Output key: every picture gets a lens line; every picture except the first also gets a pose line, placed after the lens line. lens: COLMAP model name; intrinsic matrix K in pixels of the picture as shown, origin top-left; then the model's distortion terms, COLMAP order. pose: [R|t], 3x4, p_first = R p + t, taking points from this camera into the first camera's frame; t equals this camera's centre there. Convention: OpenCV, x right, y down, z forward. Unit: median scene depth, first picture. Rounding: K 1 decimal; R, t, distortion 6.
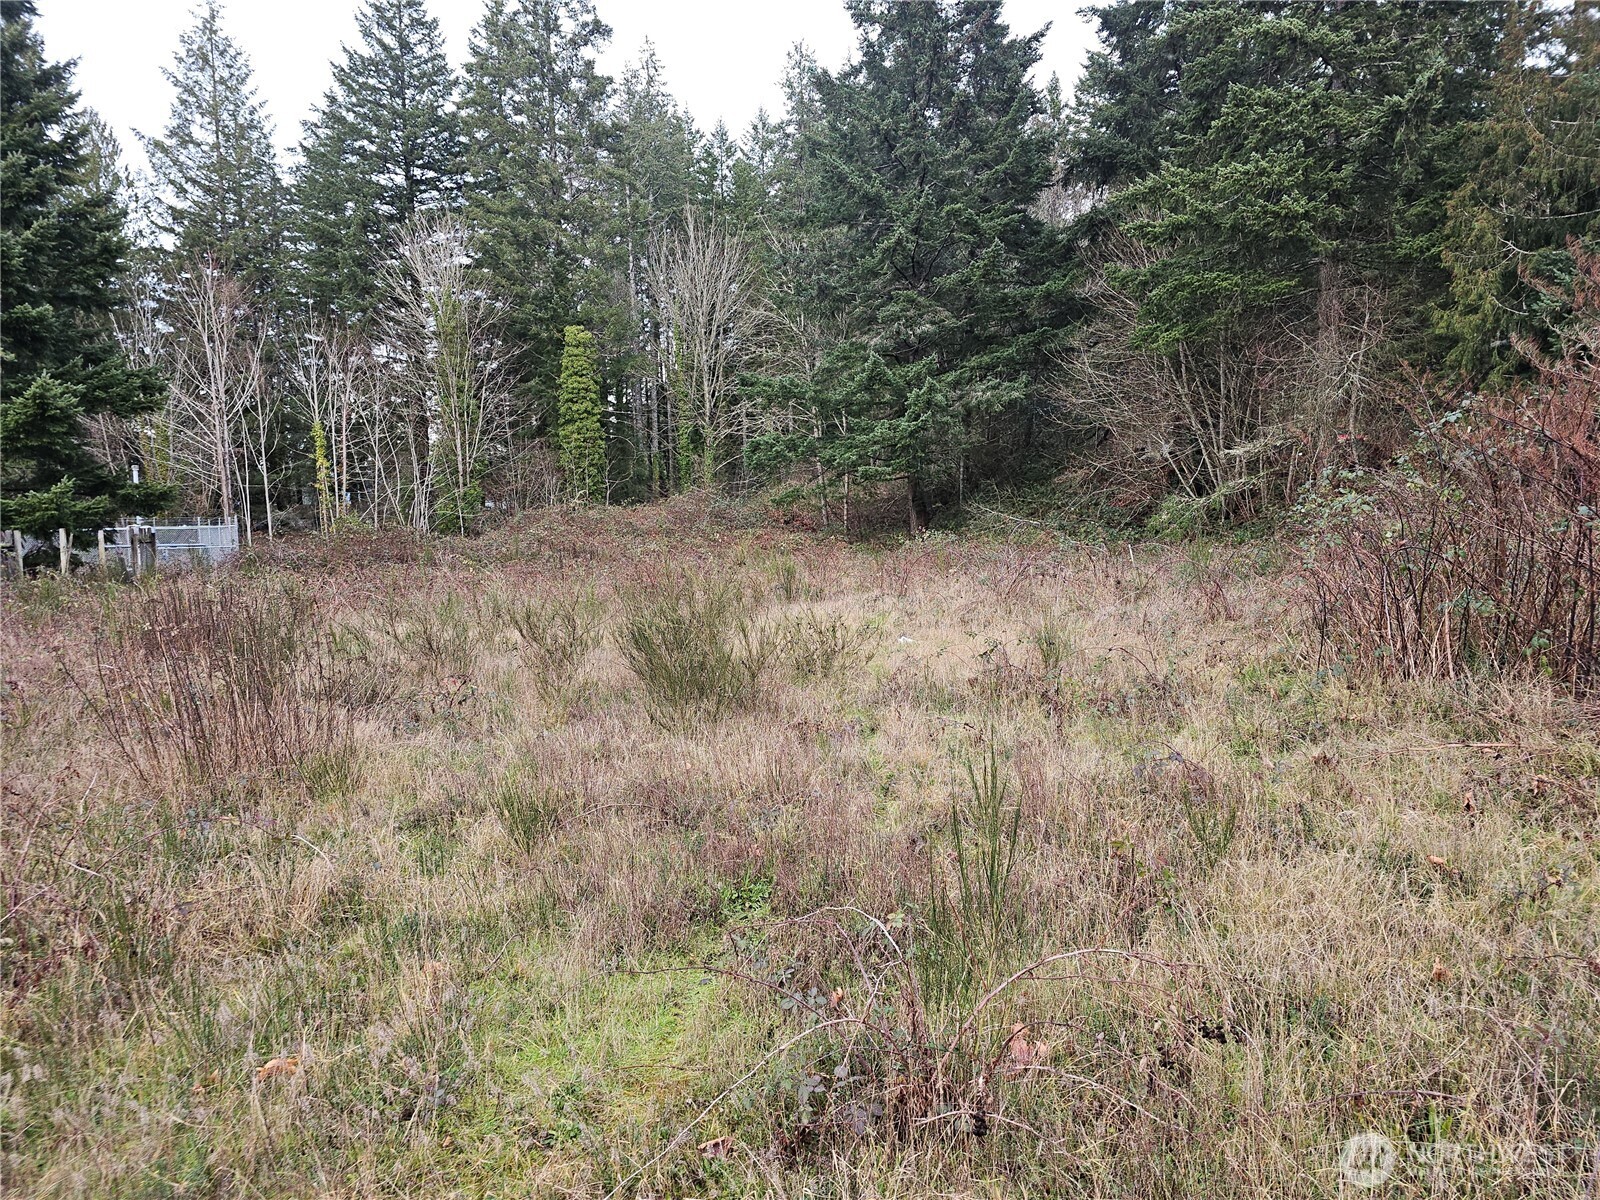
lens RADIAL K [[1051.2, 0, 799.4], [0, 1051.2, 600.8], [0, 0, 1]] dist [0.030983, -0.001314]
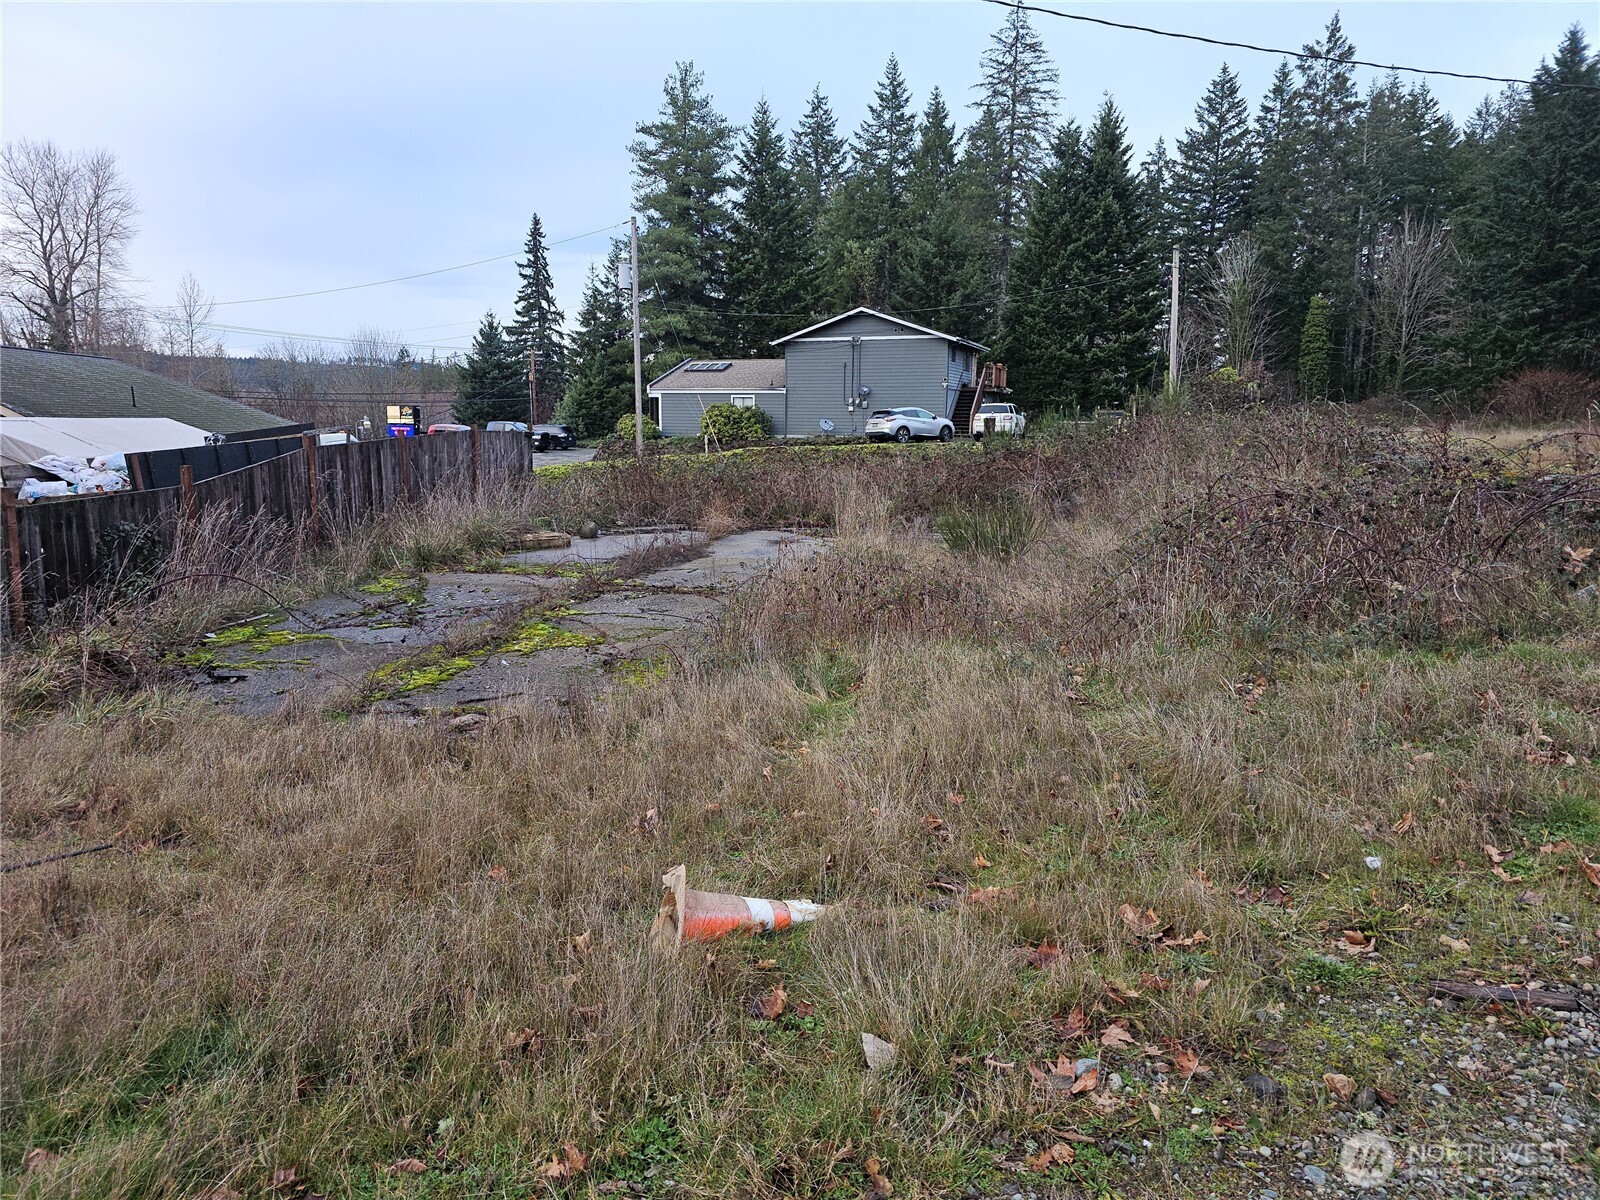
lens RADIAL K [[1051.2, 0, 797.7], [0, 1051.2, 597.5], [0, 0, 1]] dist [0.030983, -0.001314]
pose [[0.823932, 0.113758, -0.555154, 0.089339], [-0.063981, 0.992054, 0.108327, 0.078252], [0.563066, -0.053735, 0.824663, -0.806612]]
